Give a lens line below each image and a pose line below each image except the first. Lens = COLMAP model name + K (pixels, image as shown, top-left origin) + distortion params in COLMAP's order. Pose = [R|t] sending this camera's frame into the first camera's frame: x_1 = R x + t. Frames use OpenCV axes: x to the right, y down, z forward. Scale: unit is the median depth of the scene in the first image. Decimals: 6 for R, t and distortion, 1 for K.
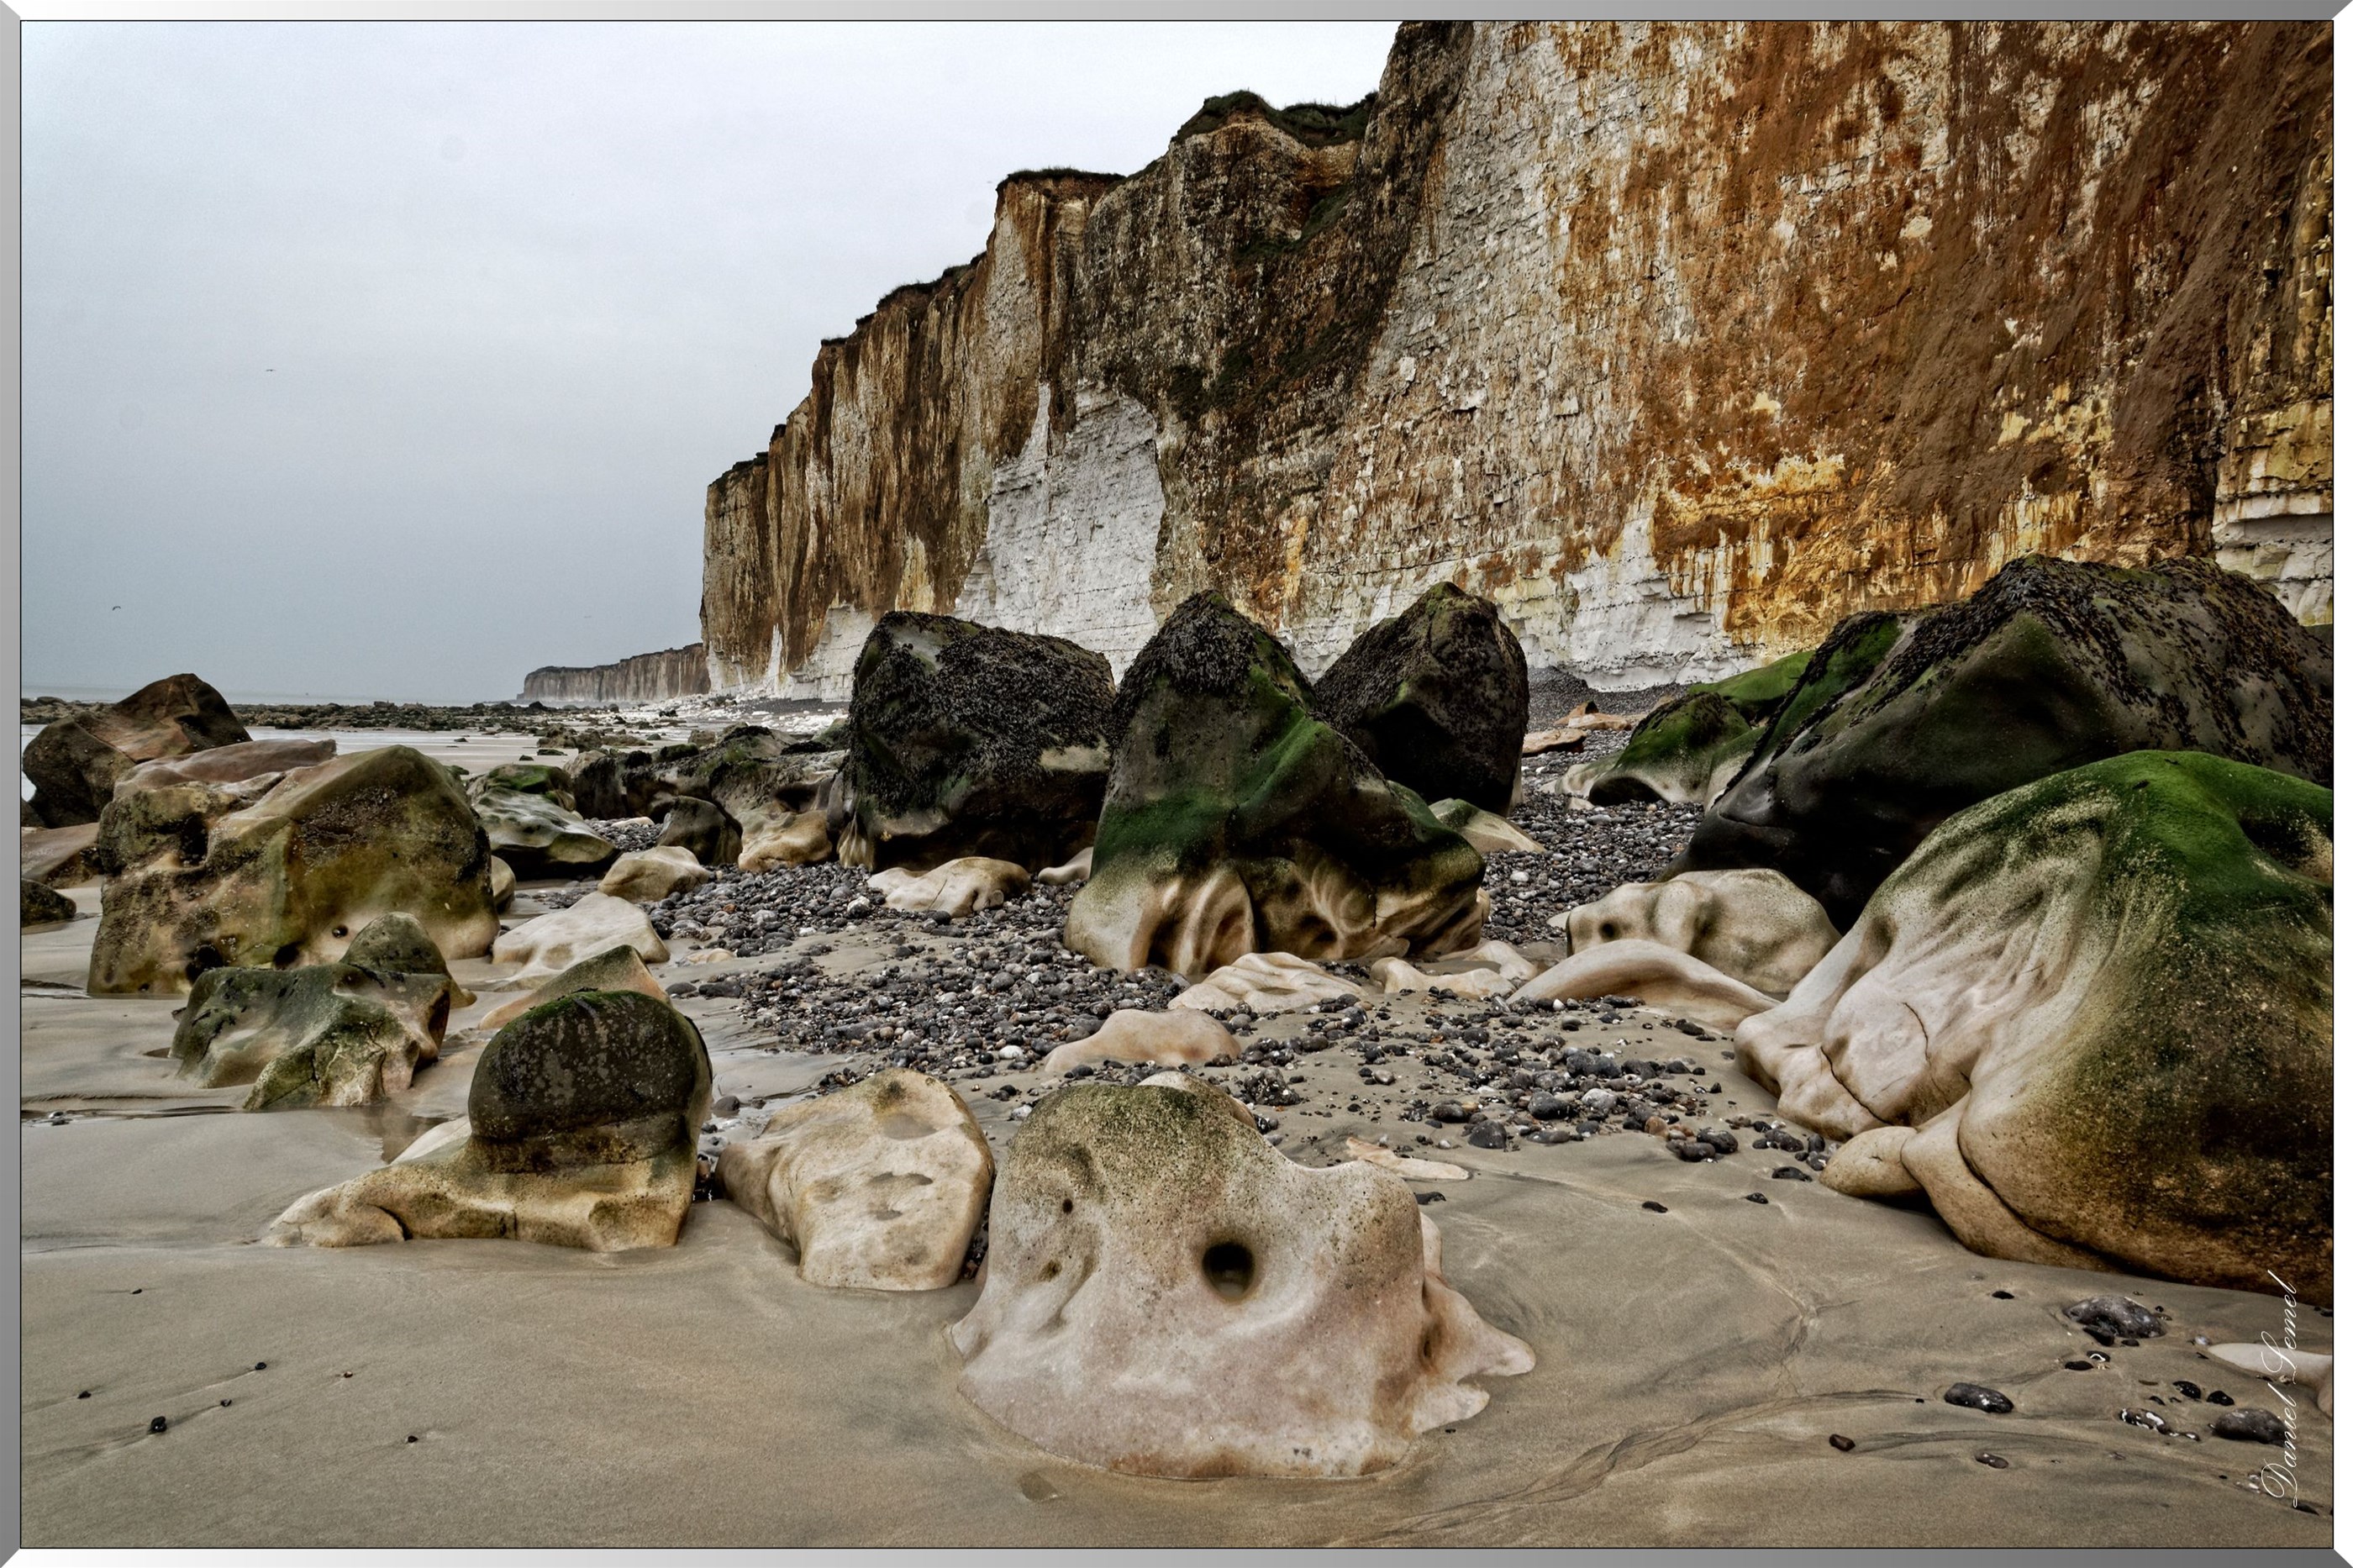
lens RADIAL K [[1589.7, 0, 1154.6], [0, 1589.7, 804.1], [0, 0, 1]] dist [-0.016976, 0.020858]
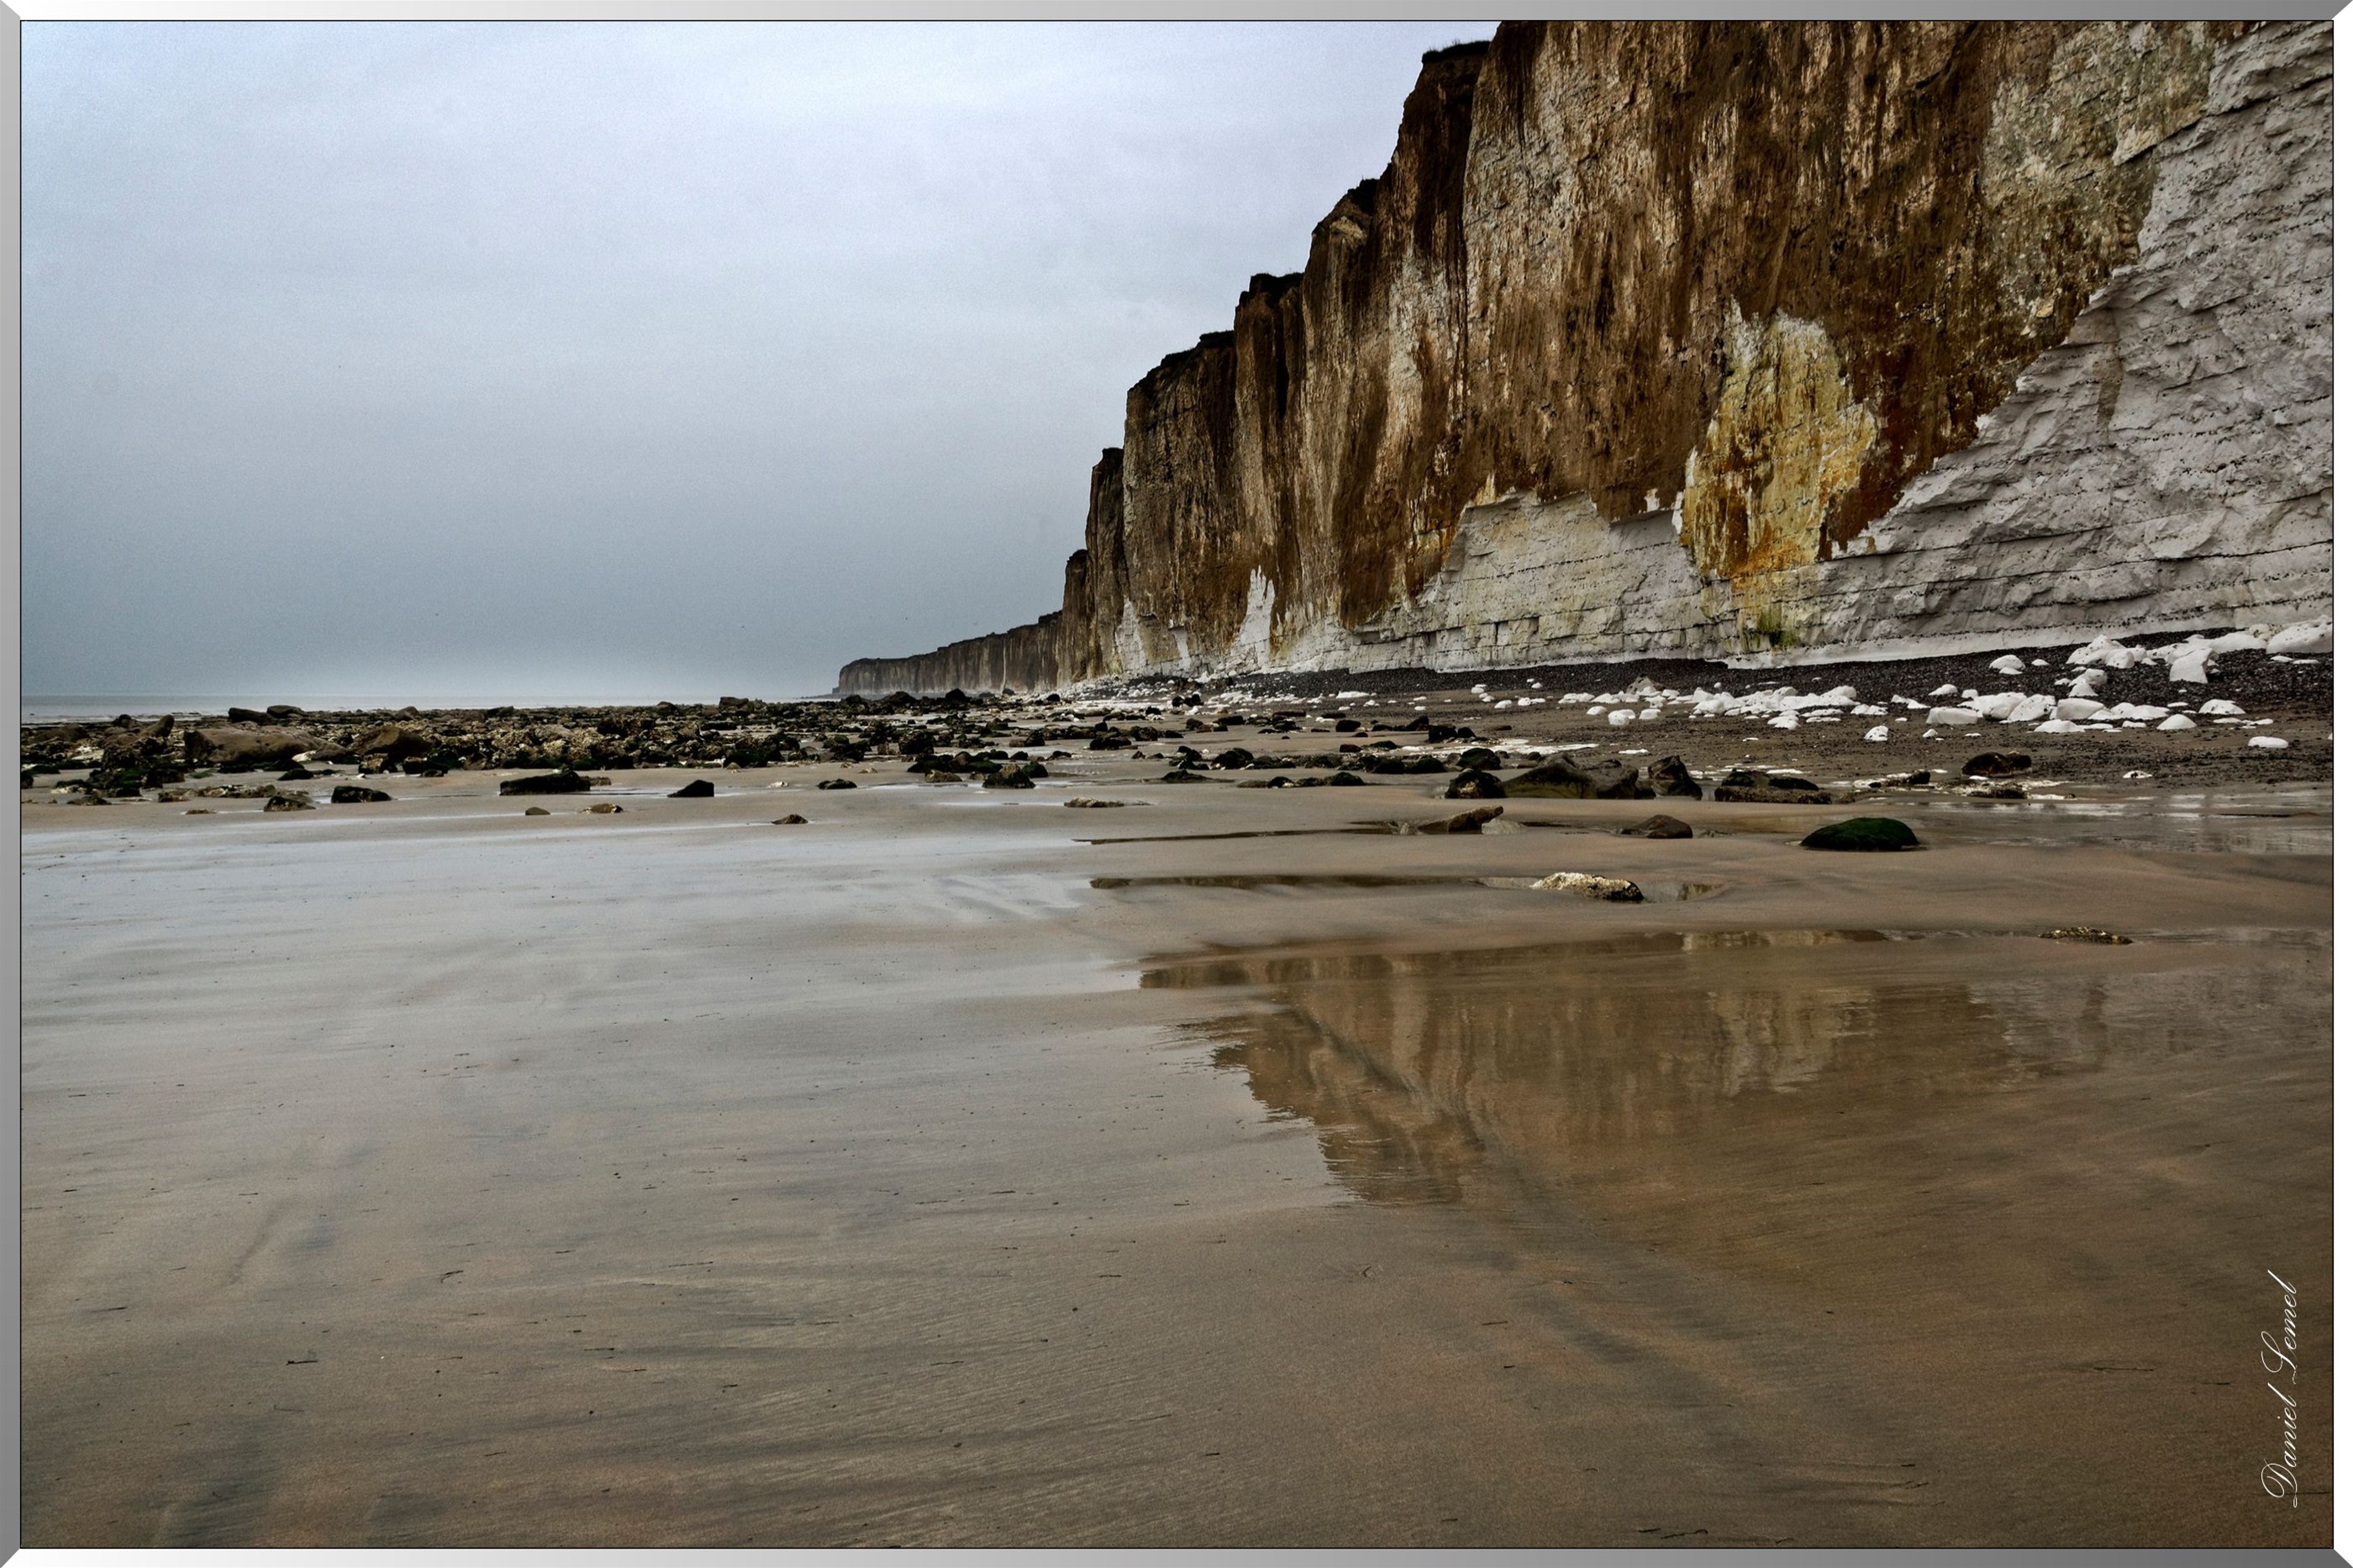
lens RADIAL K [[1589.7, 0, 1154.6], [0, 1589.7, 804.1], [0, 0, 1]] dist [-0.016976, 0.020858]
pose [[0.984164, -0.020116, -0.176115, -2.811443], [0.022425, 0.999687, 0.011132, -0.328601], [0.175836, -0.014905, 0.984307, 5.380269]]
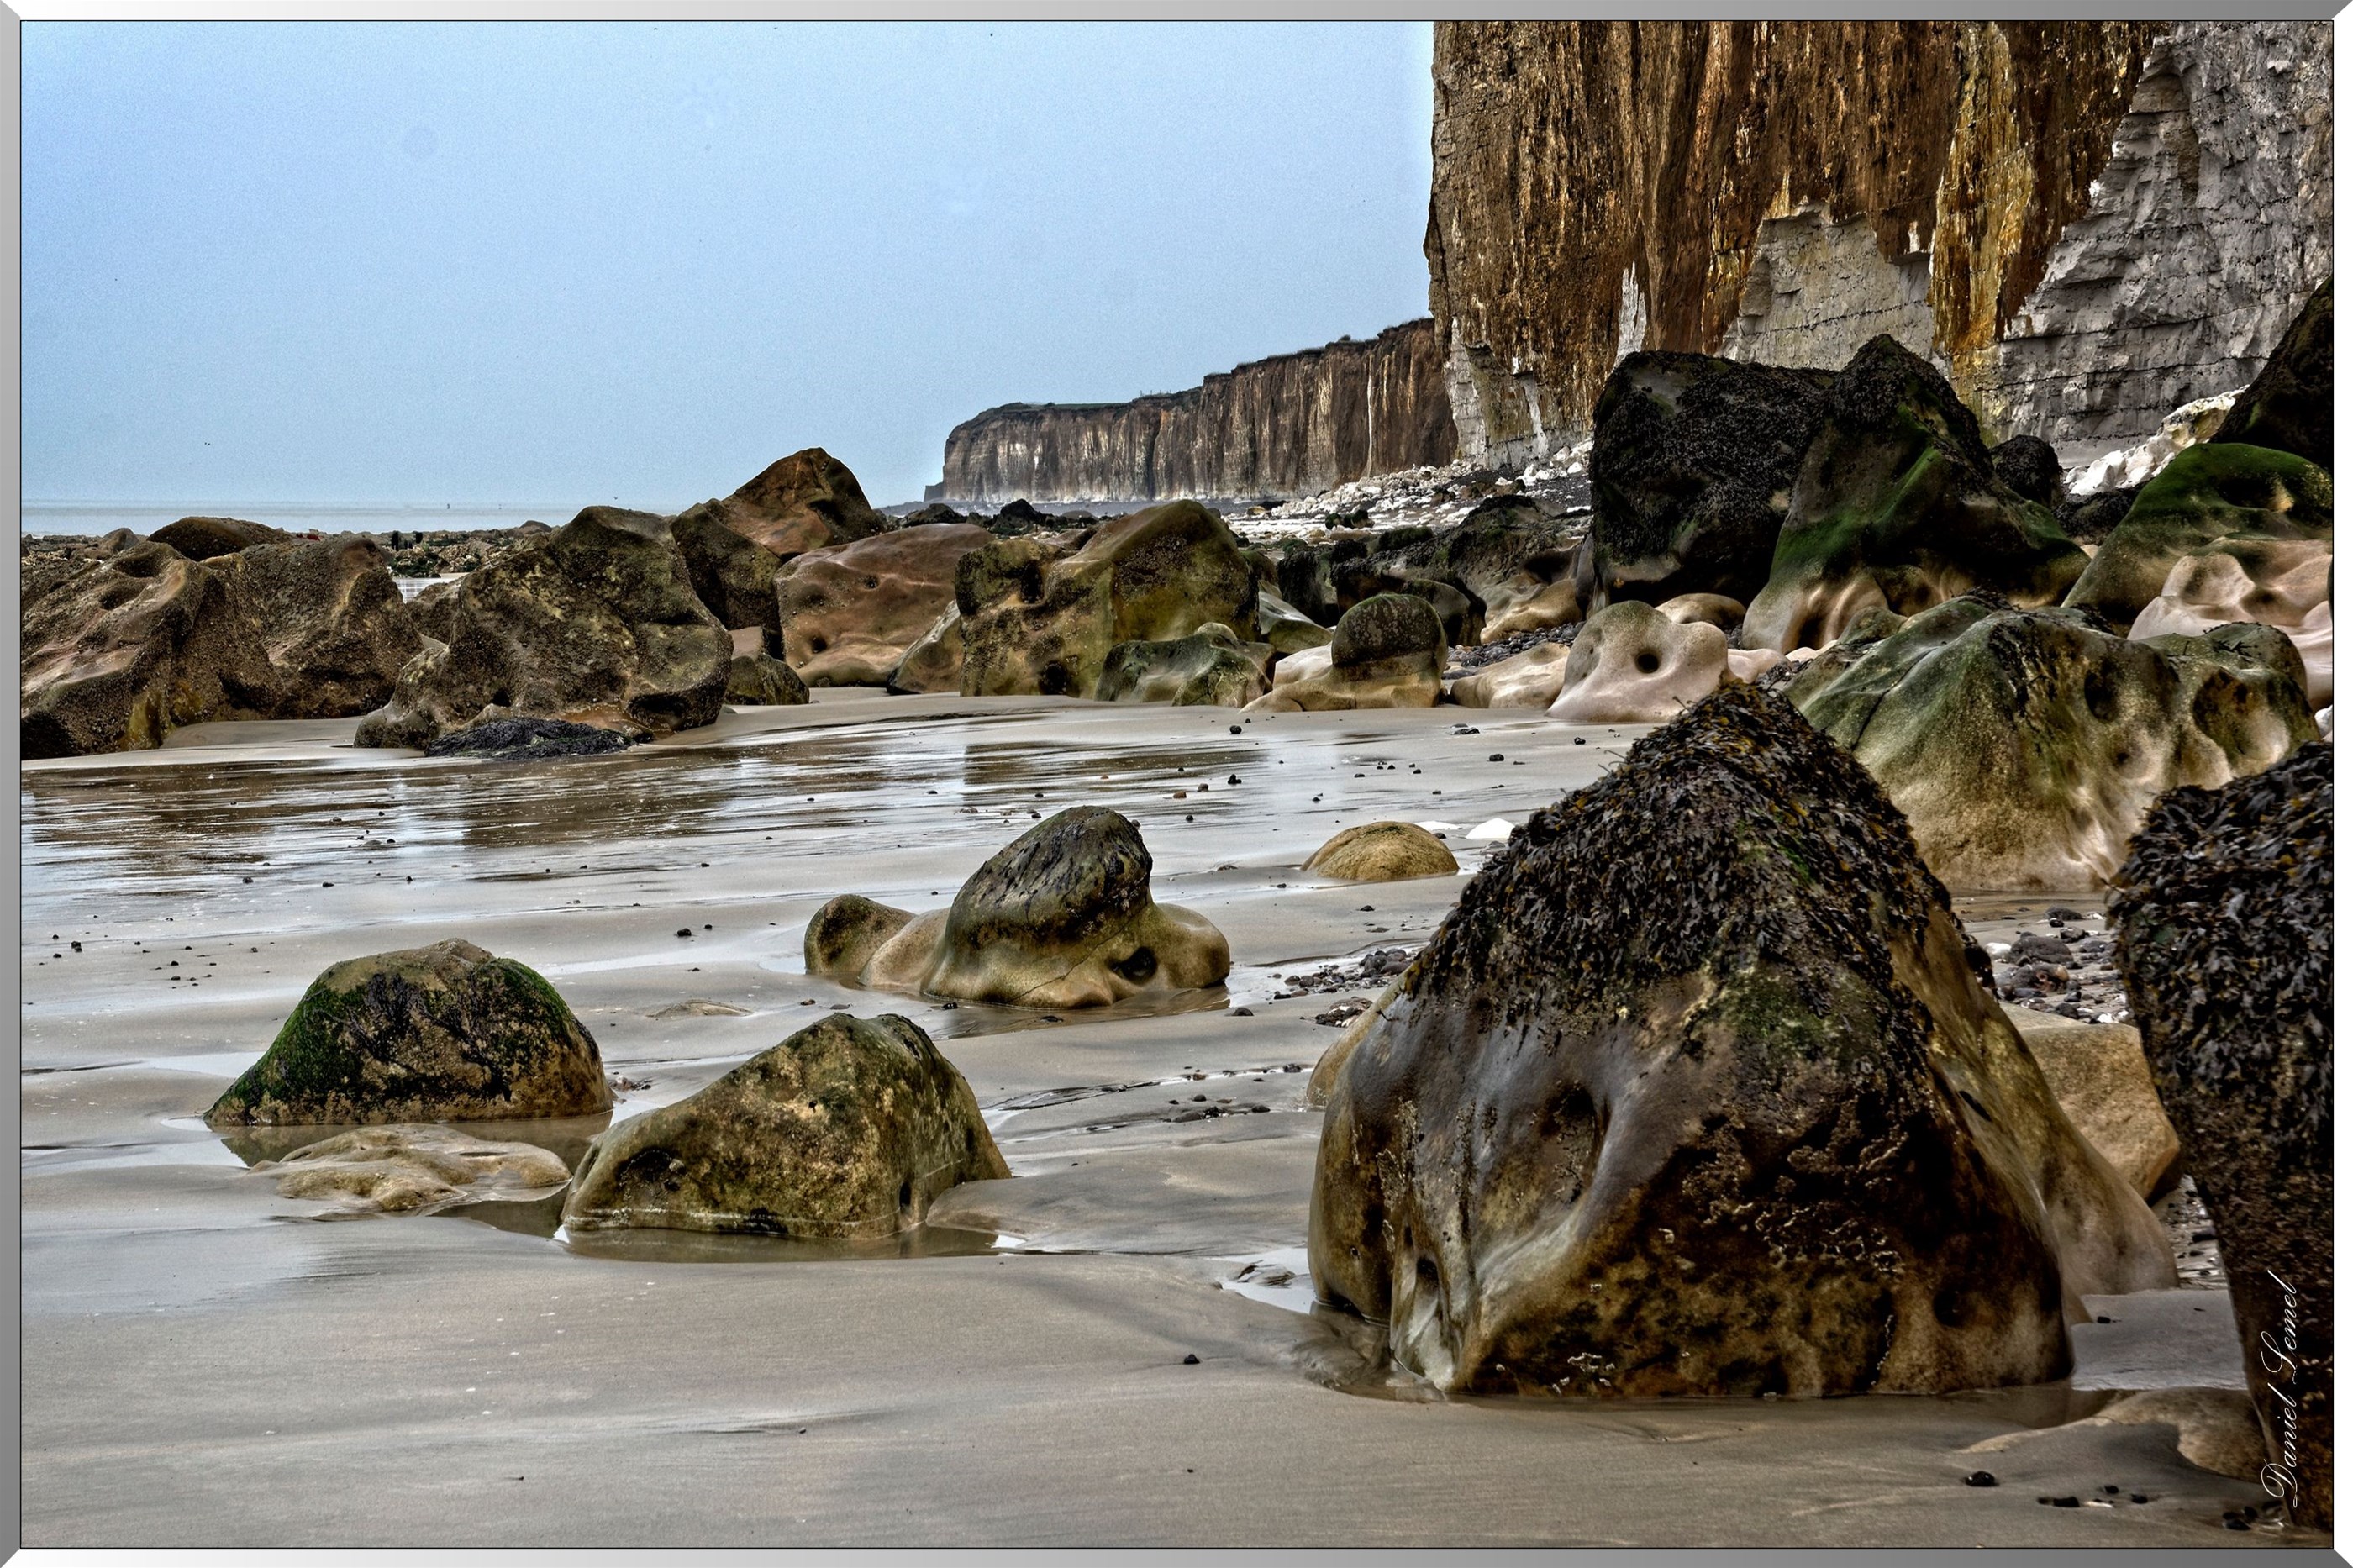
lens RADIAL K [[4951.6, 0, 1176.5], [0, 4951.6, 784.0], [0, 0, 1]] dist [0.039962, -0.499391]
pose [[0.945780, -0.014549, -0.324483, 0.474489], [0.014058, 0.999894, -0.003857, 0.127419], [0.324504, -0.000913, 0.945884, -1.675311]]
